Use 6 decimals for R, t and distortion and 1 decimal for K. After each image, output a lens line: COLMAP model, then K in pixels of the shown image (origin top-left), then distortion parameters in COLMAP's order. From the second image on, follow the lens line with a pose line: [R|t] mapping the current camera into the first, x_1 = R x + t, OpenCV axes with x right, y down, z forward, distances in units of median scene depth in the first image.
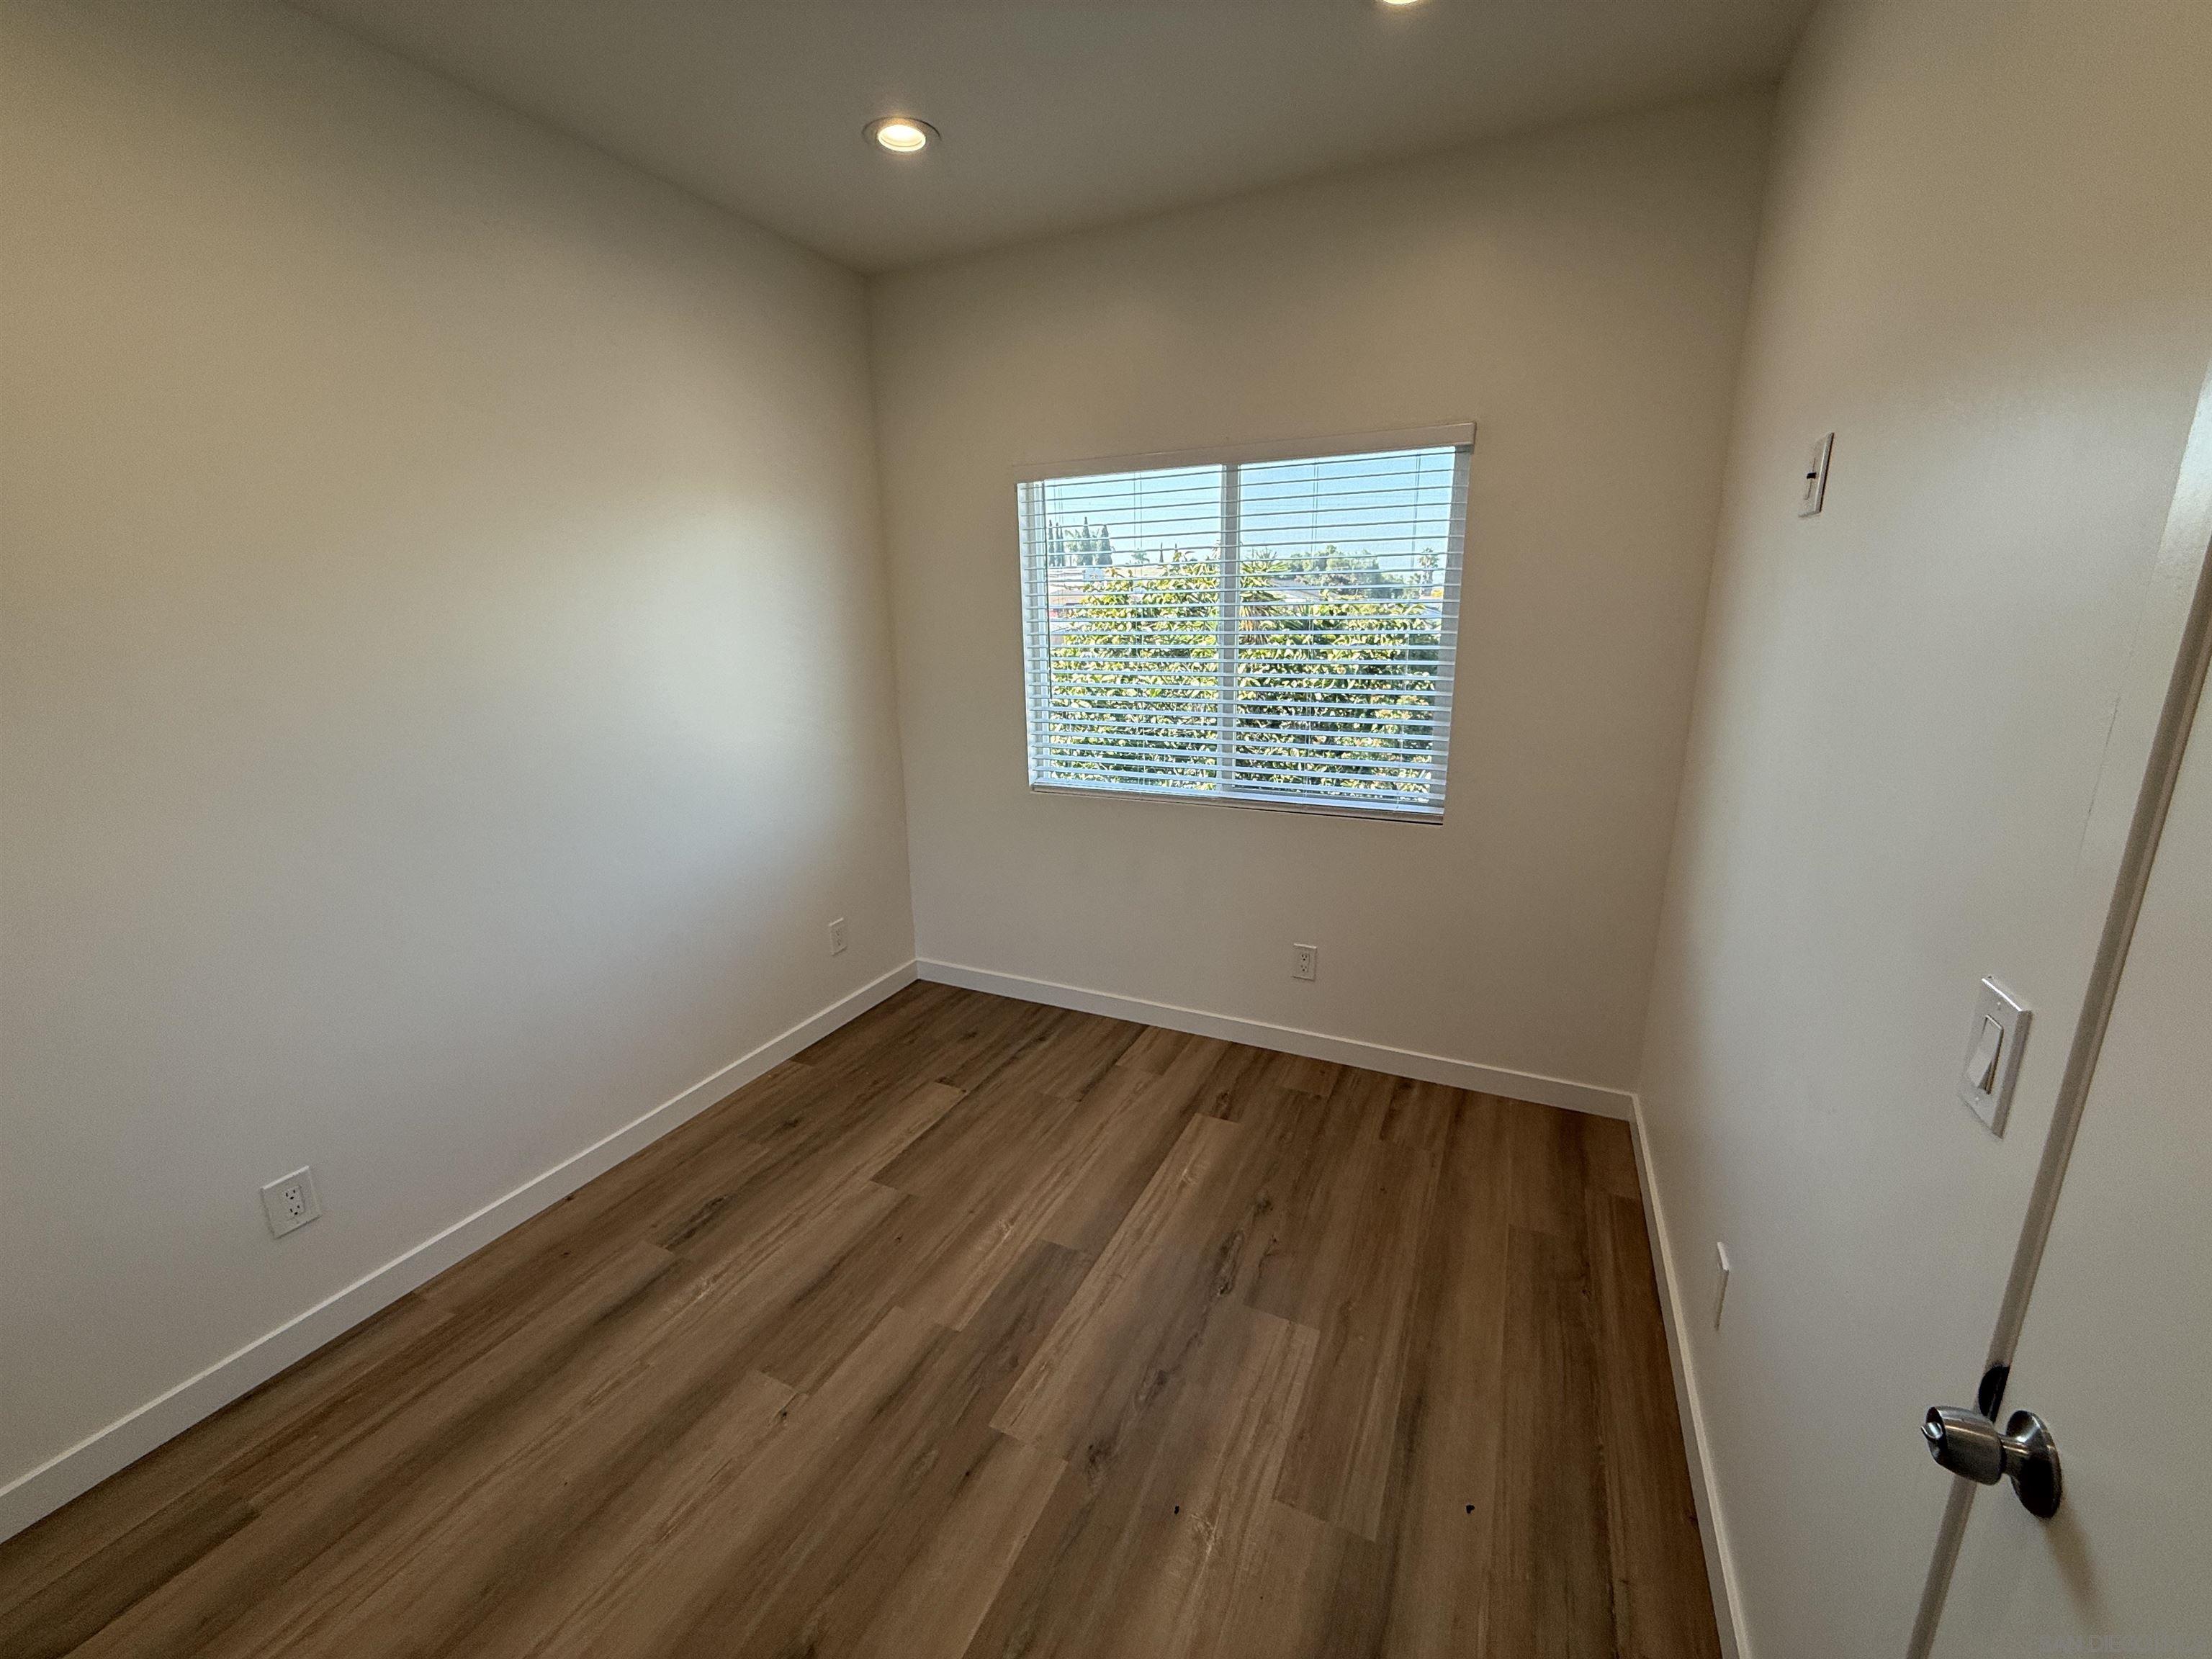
lens RADIAL K [[885.8, 0, 1092.4], [0, 885.8, 832.5], [0, 0, 1]] dist [-0.000980, -0.000251]
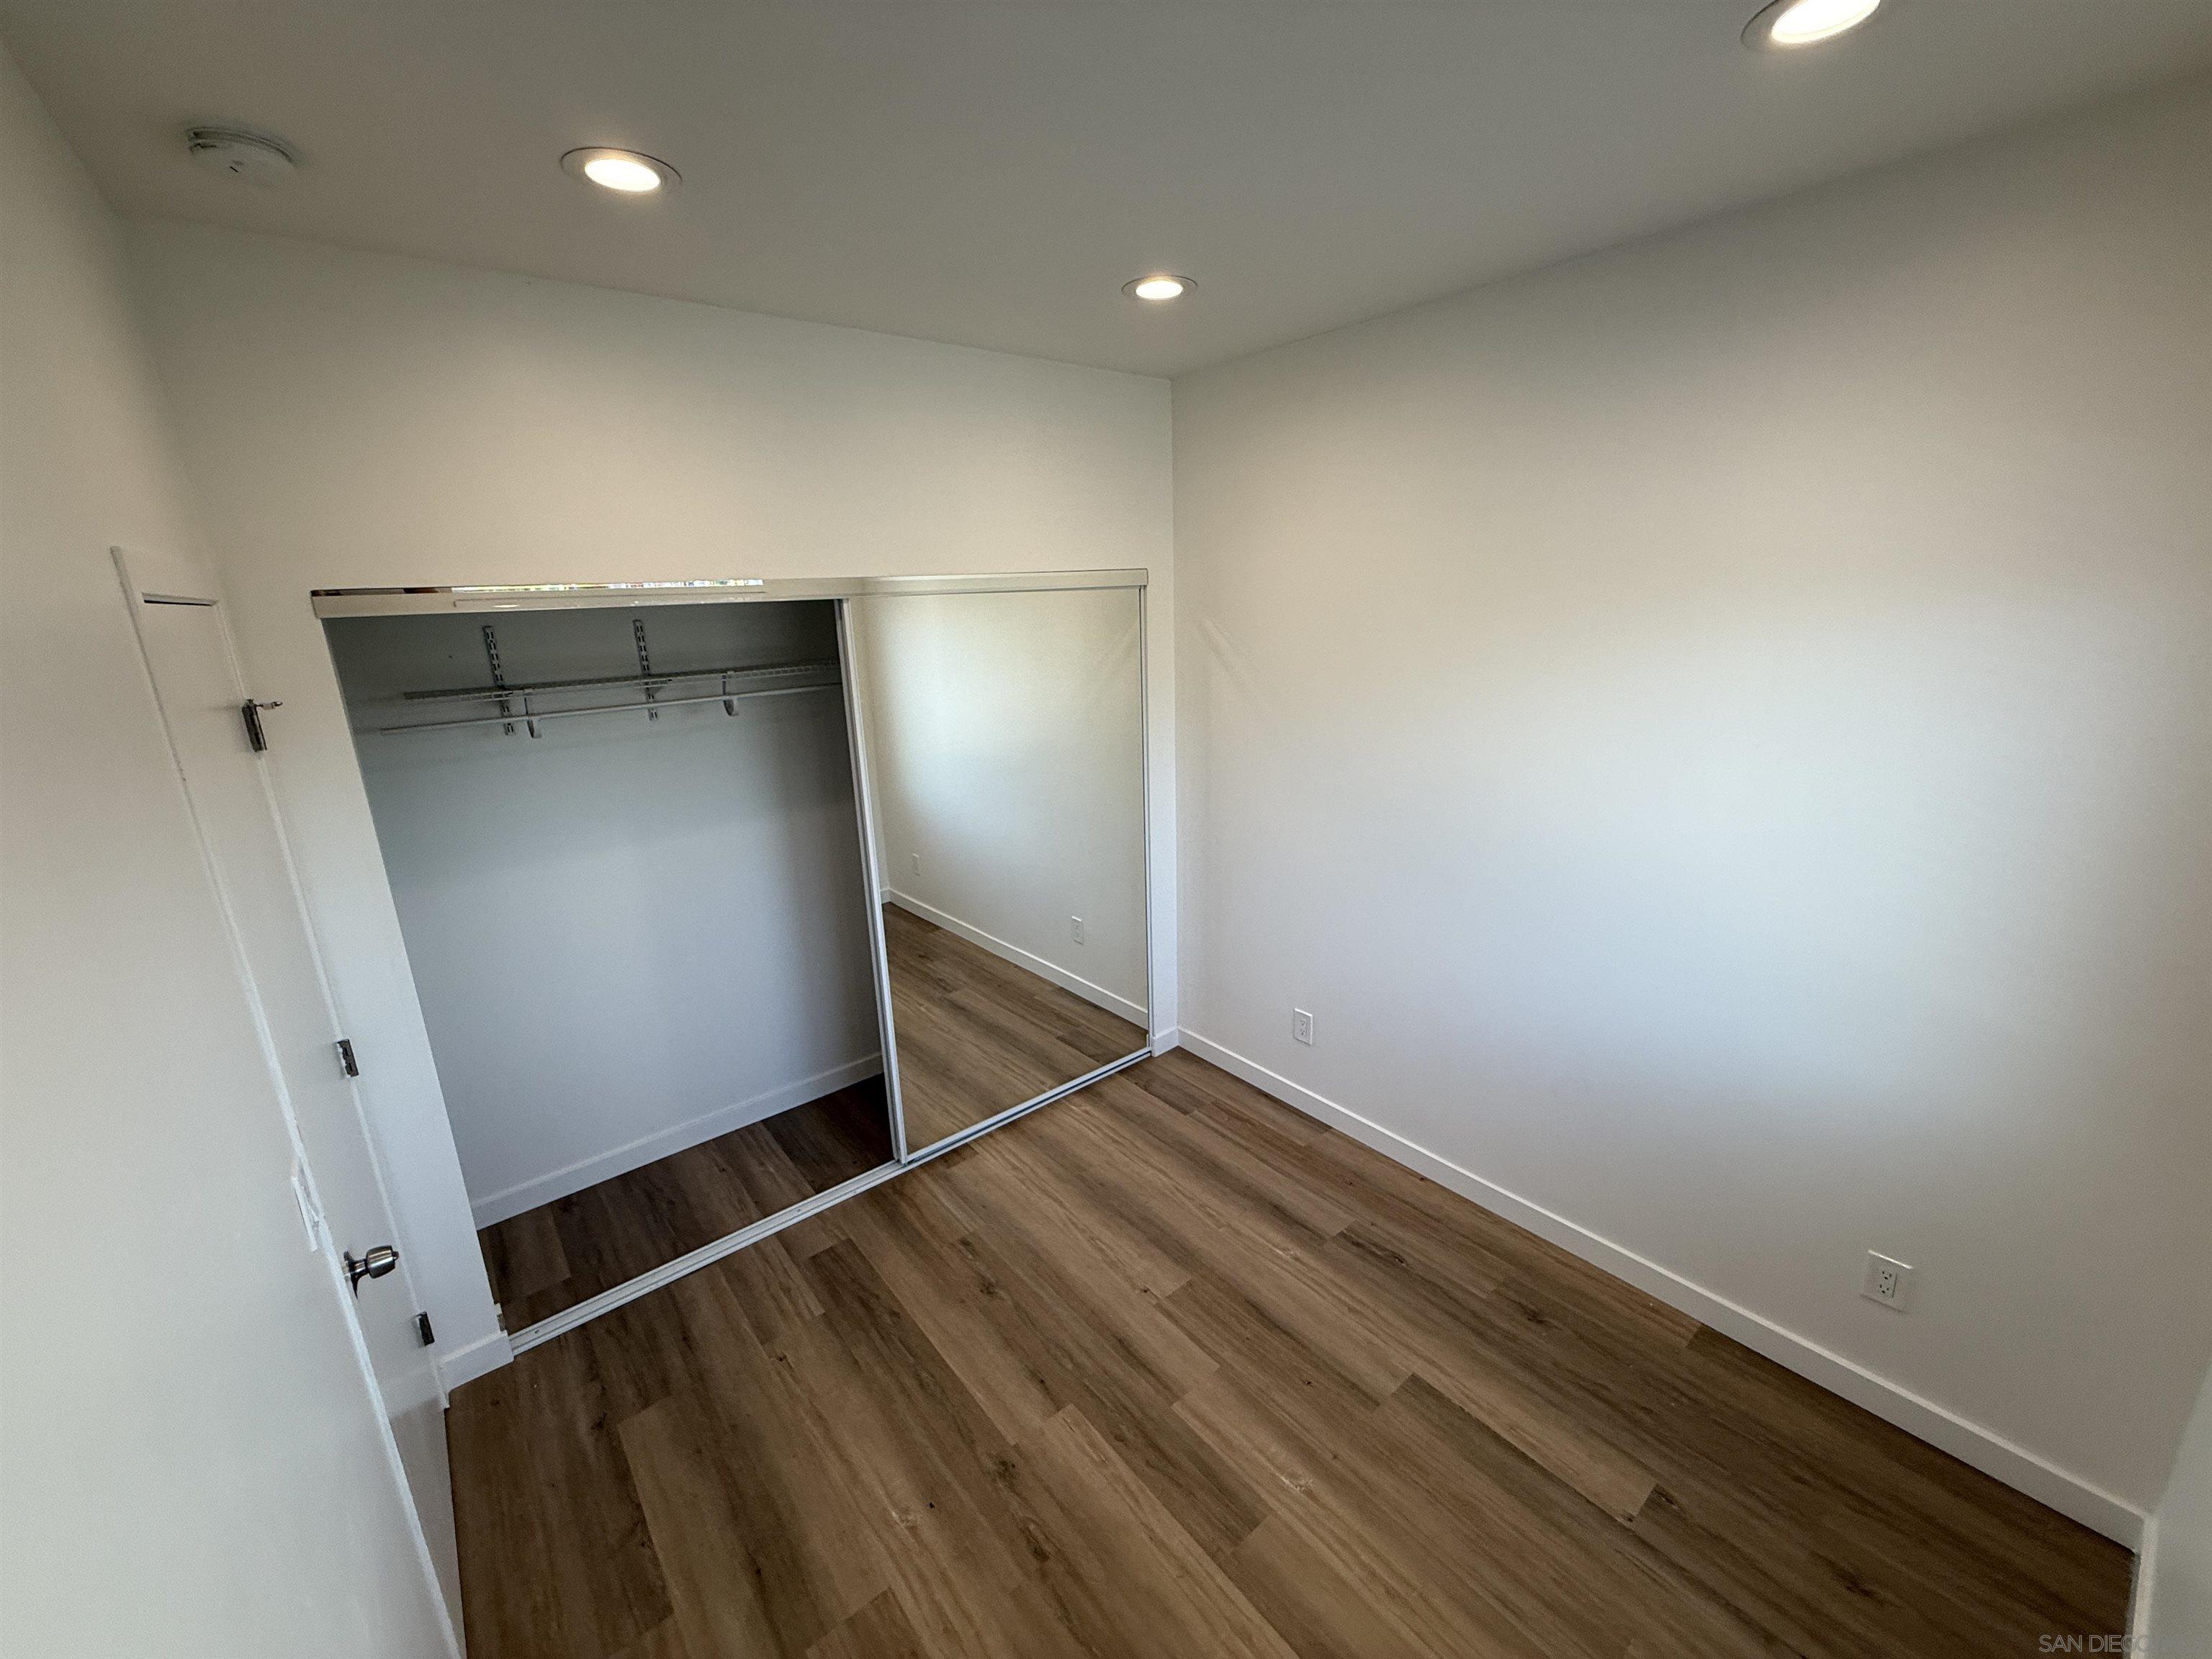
lens RADIAL K [[885.8, 0, 1092.4], [0, 885.8, 832.5], [0, 0, 1]] dist [-0.000980, -0.000251]
pose [[-0.433460, 0.268067, -0.860379, 0.670221], [-0.179594, 0.909885, 0.373971, -0.501755], [0.883096, 0.316620, -0.346256, 1.088035]]
